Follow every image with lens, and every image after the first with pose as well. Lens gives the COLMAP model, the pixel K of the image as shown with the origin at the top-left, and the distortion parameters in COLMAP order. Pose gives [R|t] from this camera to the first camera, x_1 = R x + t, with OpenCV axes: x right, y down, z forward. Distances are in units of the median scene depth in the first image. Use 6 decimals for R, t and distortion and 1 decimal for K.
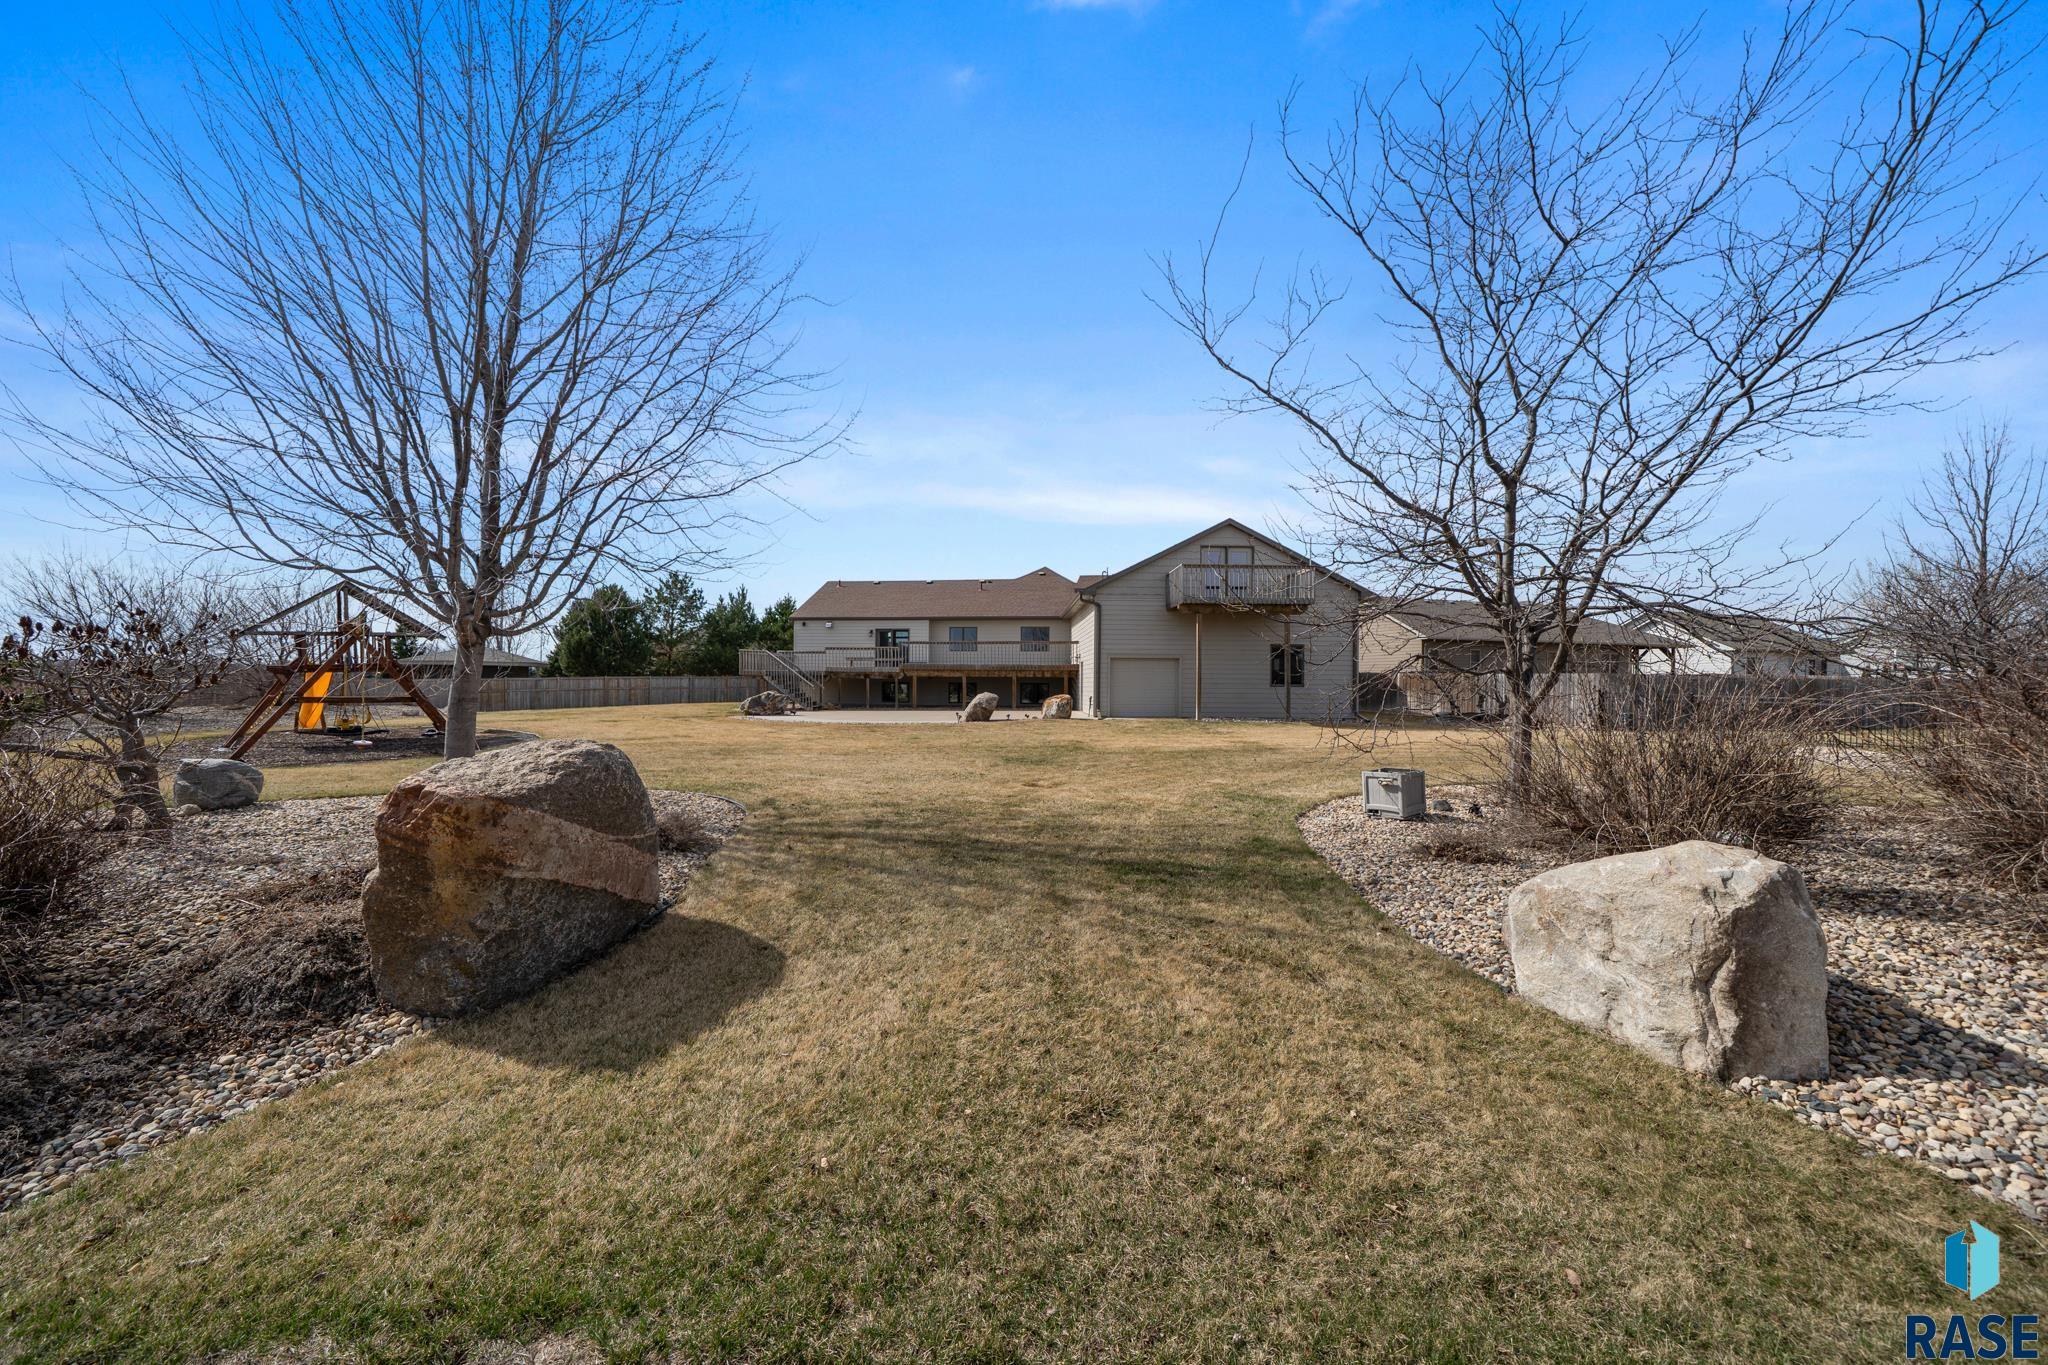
lens RADIAL K [[771.8, 0, 1024.0], [0, 771.8, 682.5], [0, 0, 1]] dist [-0.004226, -0.000410]
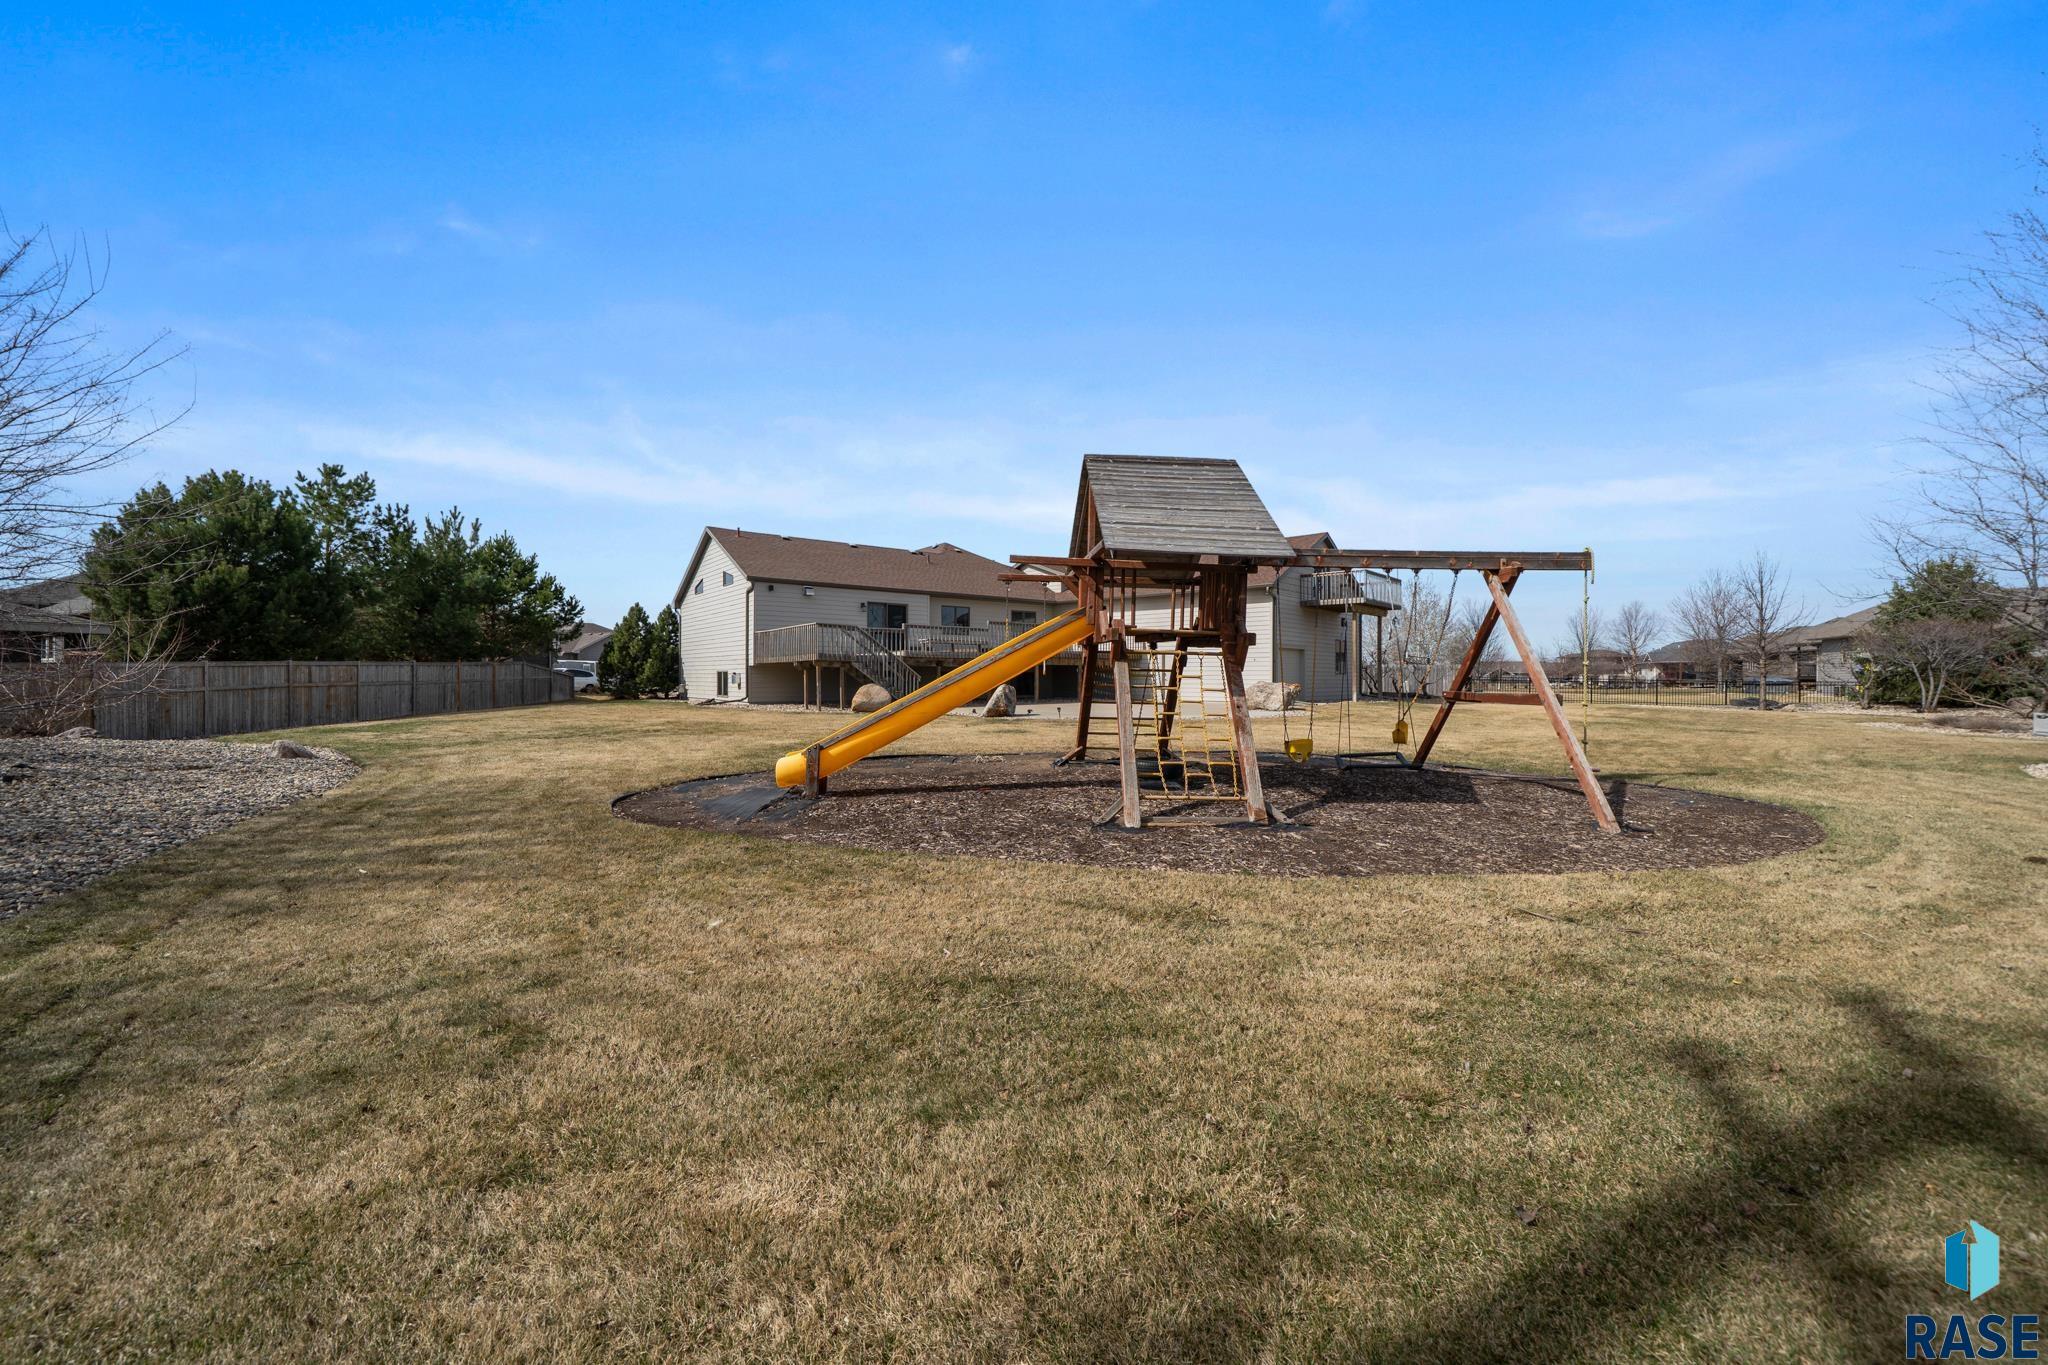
lens RADIAL K [[771.8, 0, 1024.0], [0, 771.8, 682.5], [0, 0, 1]] dist [-0.004226, -0.000410]
pose [[0.690358, -0.009953, 0.723399, -0.633889], [0.003476, 0.999939, 0.010440, 0.002627], [-0.723459, -0.004693, 0.690351, 0.366705]]
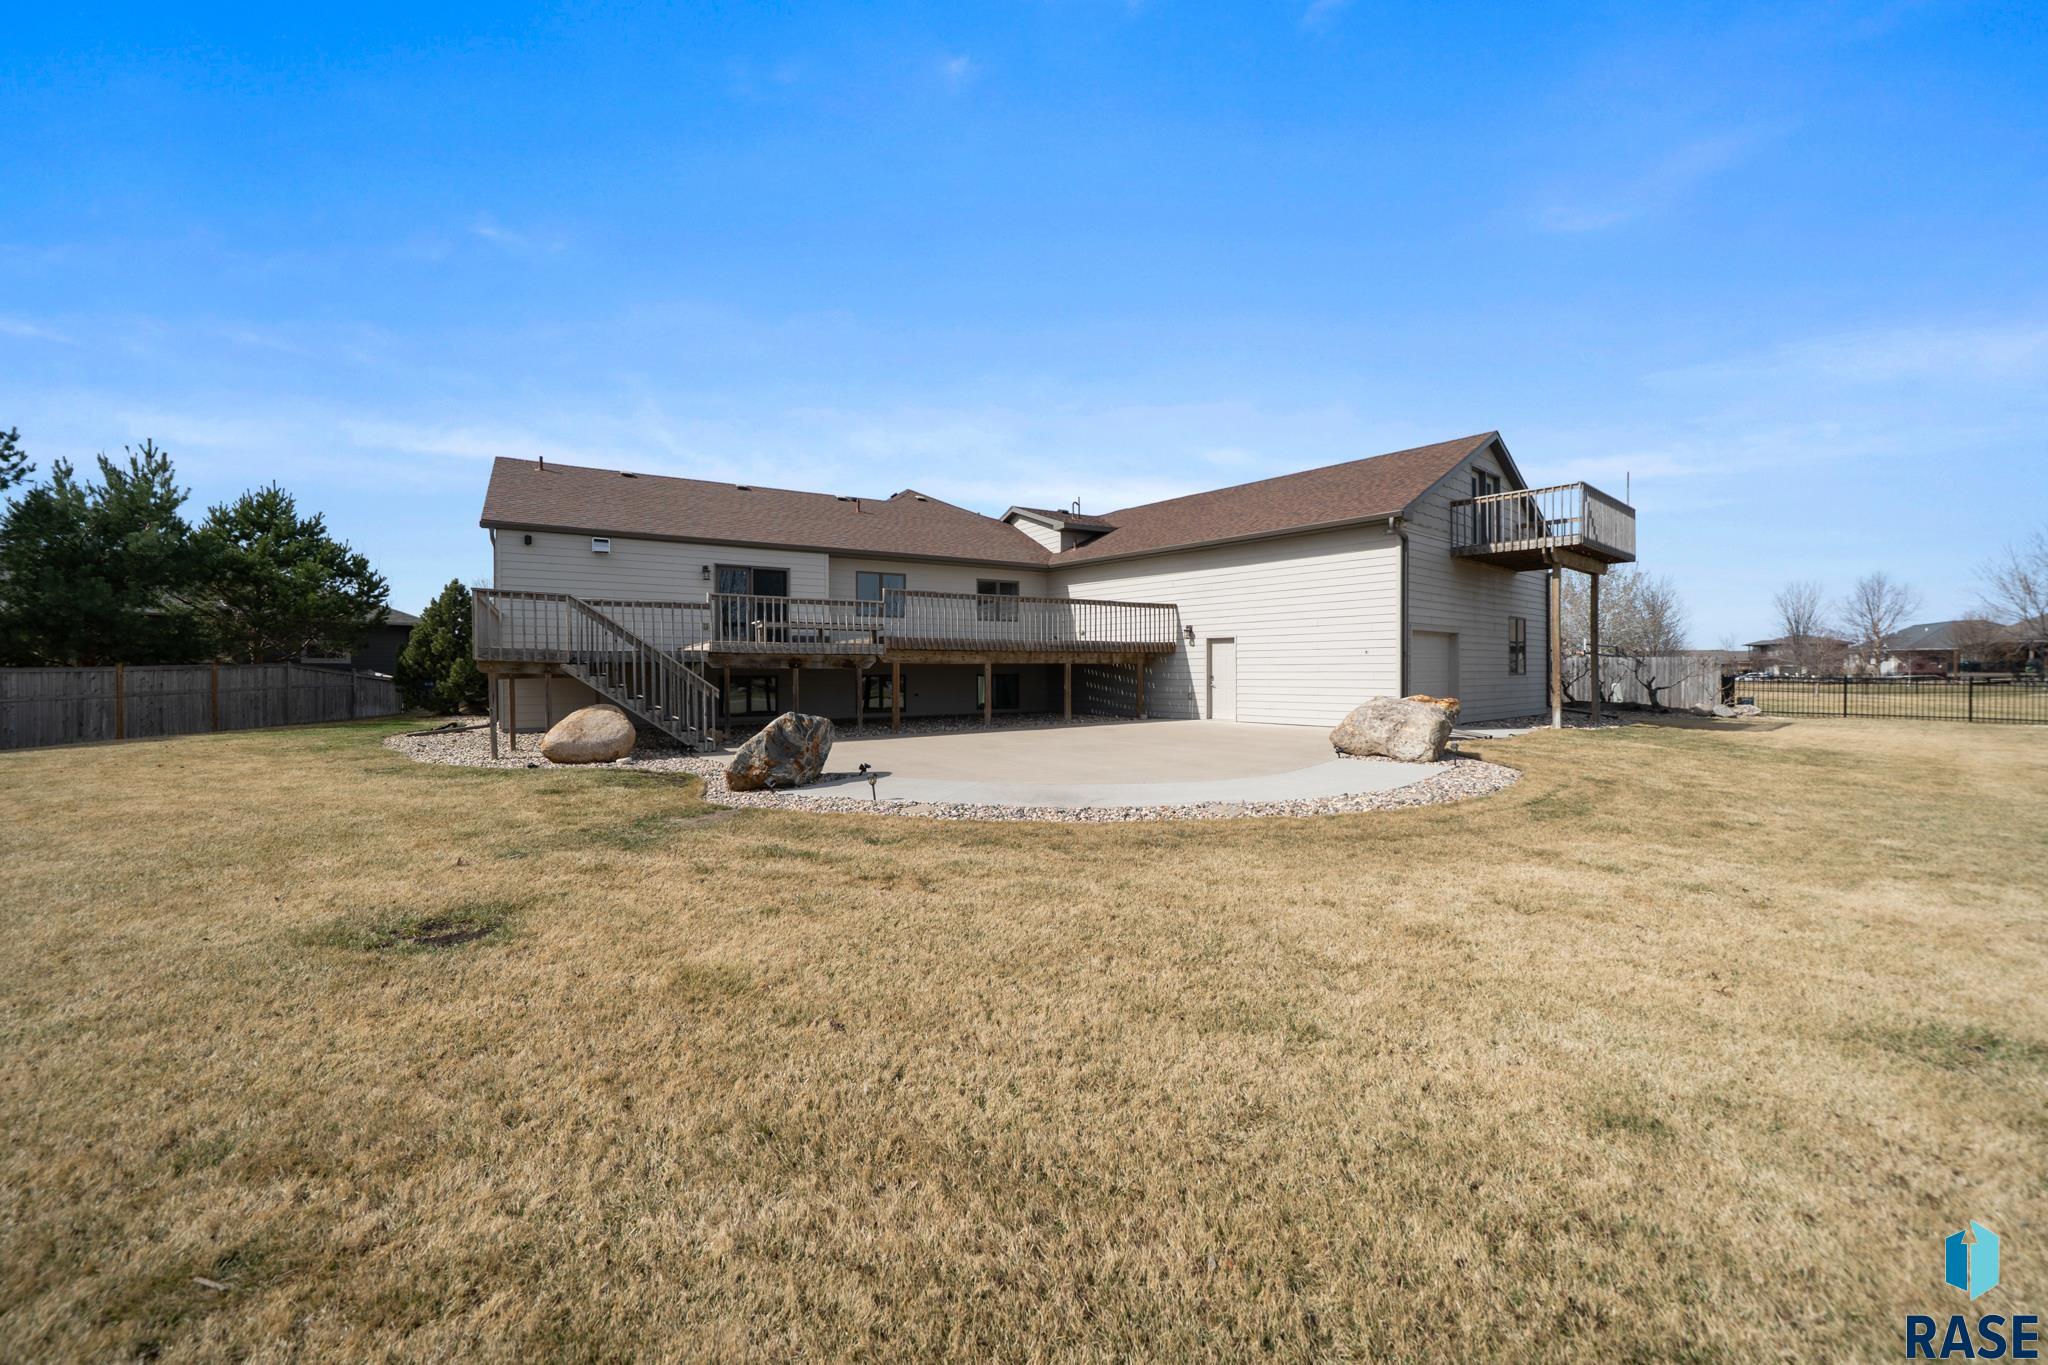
lens RADIAL K [[779.6, 0, 1024.0], [0, 779.6, 682.5], [0, 0, 1]] dist [-0.007068, 0.000615]
pose [[0.774700, -0.018461, 0.632060, -0.347244], [0.008777, 0.999791, 0.018443, -0.003936], [-0.632268, -0.008740, 0.774700, 0.512136]]
